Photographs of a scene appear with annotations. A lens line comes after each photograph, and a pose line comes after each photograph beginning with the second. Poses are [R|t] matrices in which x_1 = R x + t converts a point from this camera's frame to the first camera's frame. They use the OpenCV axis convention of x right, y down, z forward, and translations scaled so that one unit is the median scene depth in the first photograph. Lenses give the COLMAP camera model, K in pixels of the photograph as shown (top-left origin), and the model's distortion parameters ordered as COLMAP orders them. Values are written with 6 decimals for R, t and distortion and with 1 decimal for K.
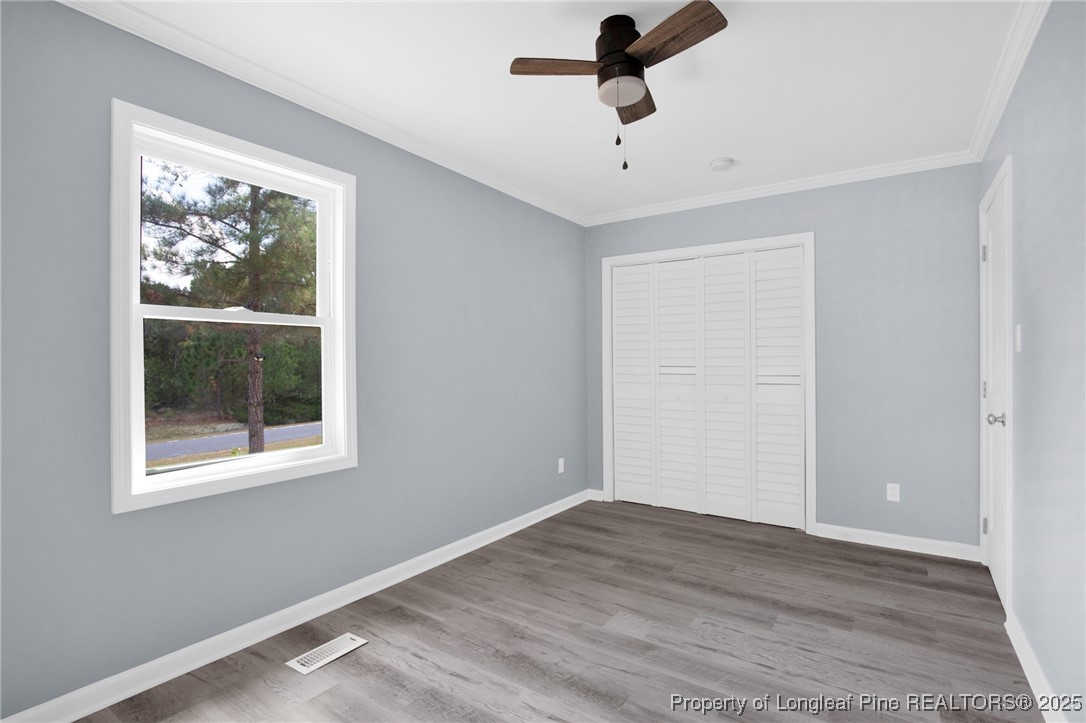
lens RADIAL K [[527.1, 0, 539.0], [0, 527.1, 363.0], [0, 0, 1]] dist [-0.013588, 0.000130]
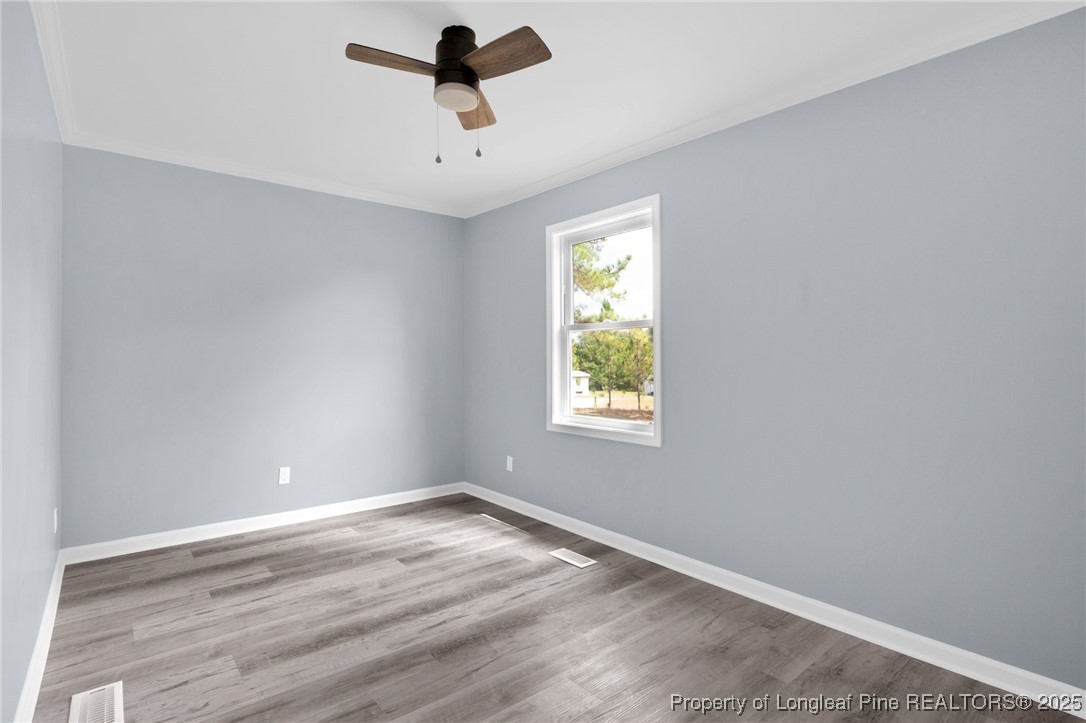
lens RADIAL K [[527.1, 0, 538.4], [0, 527.1, 359.0], [0, 0, 1]] dist [-0.013588, 0.000130]
pose [[-0.263351, -0.001066, -0.964700, 0.864600], [-0.005761, 0.999983, 0.000468, 0.007078], [0.964683, 0.005681, -0.263353, 1.098777]]
